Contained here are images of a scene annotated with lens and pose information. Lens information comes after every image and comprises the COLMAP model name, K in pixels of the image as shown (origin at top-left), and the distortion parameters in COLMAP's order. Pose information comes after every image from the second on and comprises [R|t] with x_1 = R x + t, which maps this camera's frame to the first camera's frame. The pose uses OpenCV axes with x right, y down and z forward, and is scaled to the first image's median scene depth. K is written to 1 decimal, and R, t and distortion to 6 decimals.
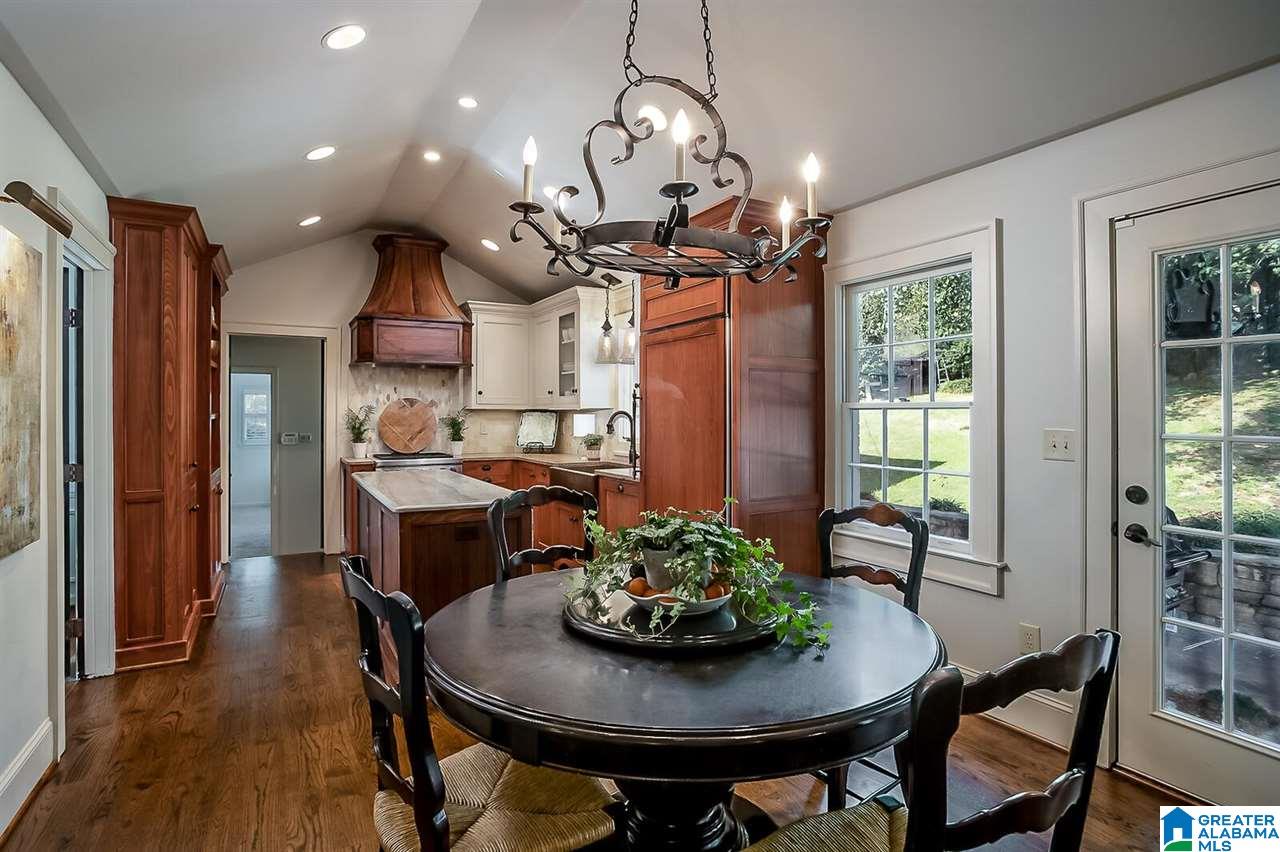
lens RADIAL K [[641.2, 0, 637.5], [0, 641.2, 406.0], [0, 0, 1]] dist [-0.048279, 0.000150]
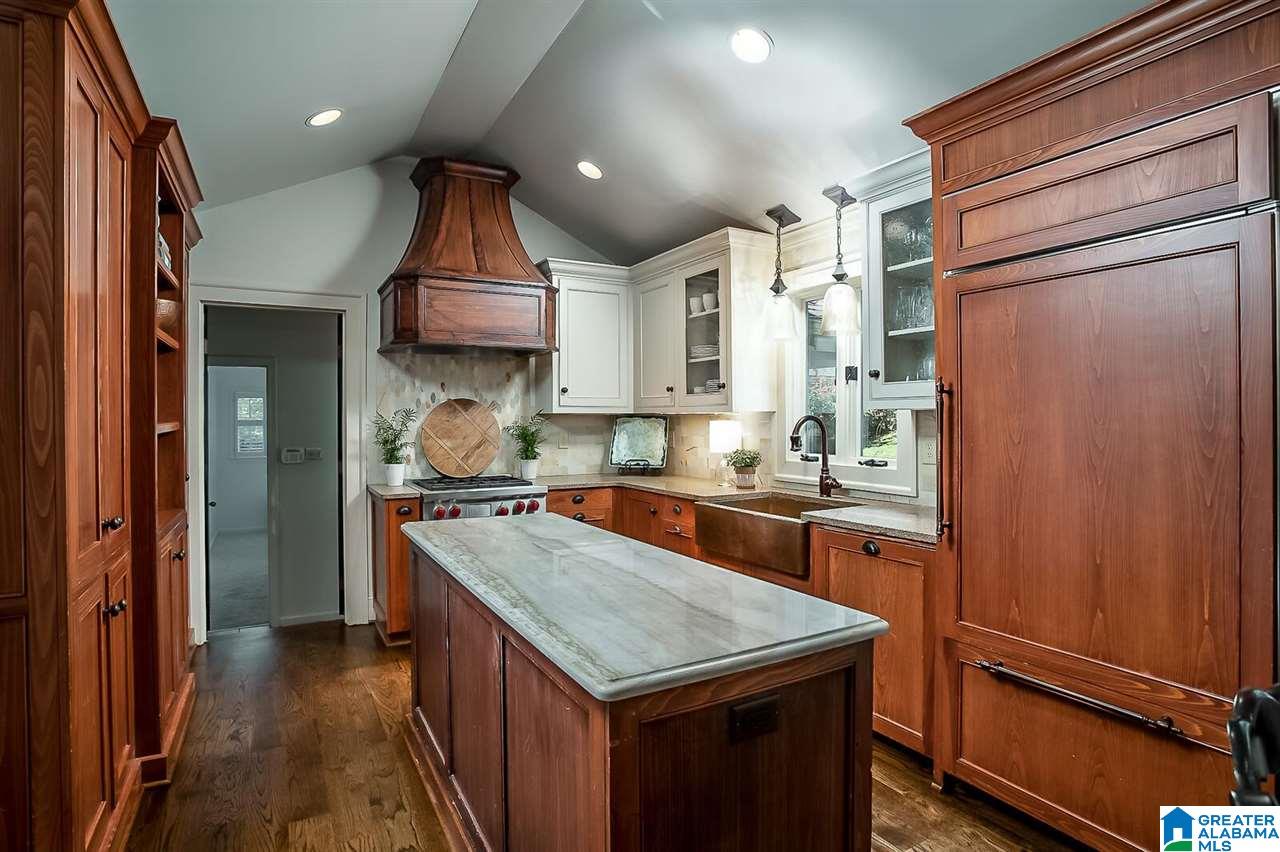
lens RADIAL K [[656.3, 0, 644.3], [0, 656.3, 415.8], [0, 0, 1]] dist [-0.083850, 0.025549]
pose [[0.999992, -0.003158, 0.002639, -0.169924], [0.003137, 0.999964, 0.007834, 0.001726], [-0.002664, -0.007825, 0.999966, 0.301330]]
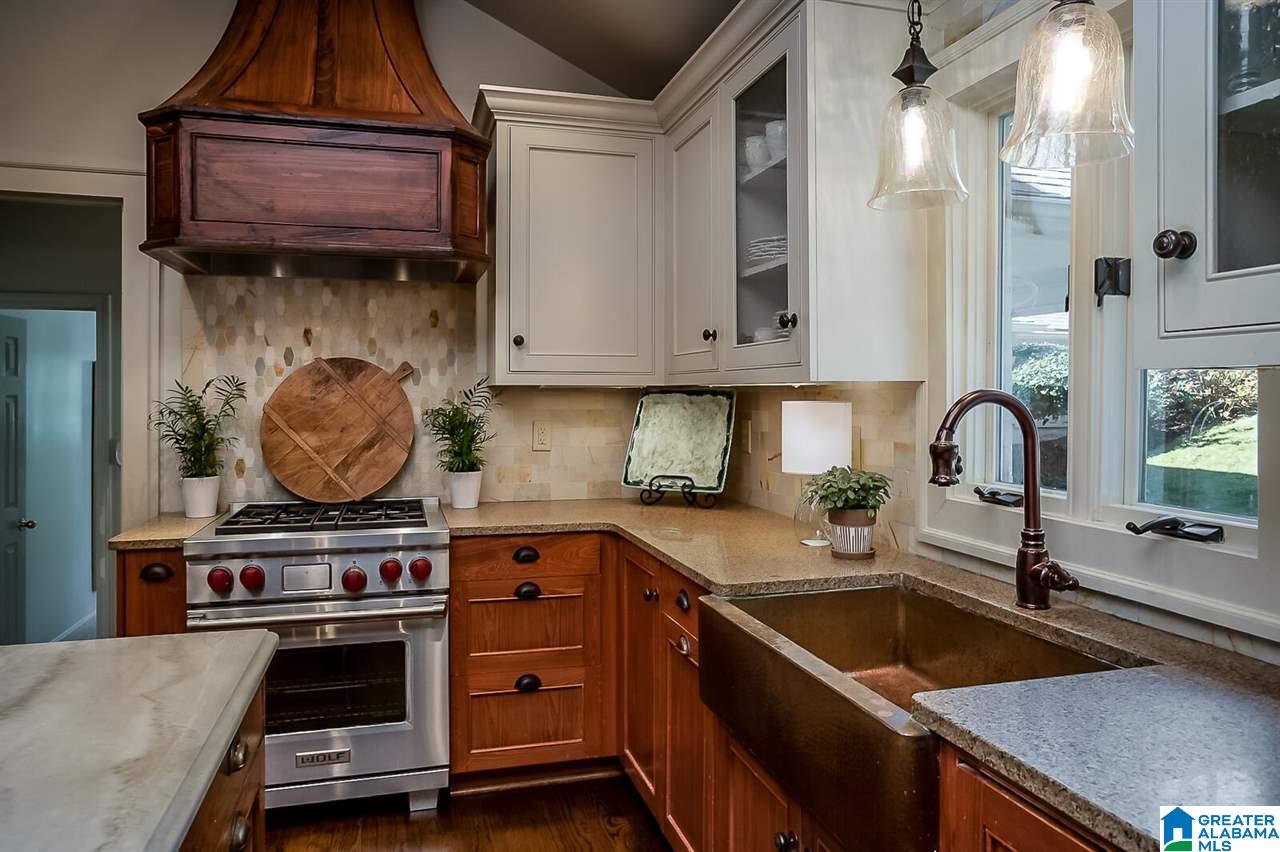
lens RADIAL K [[853.3, 0, 642.9], [0, 853.3, 395.0], [0, 0, 1]] dist [-0.054344, 0.052984]
pose [[0.971678, 0.001671, -0.236305, -0.066926], [0.000875, 0.999943, 0.010670, 0.005112], [0.236309, -0.010574, 0.971620, 0.578056]]
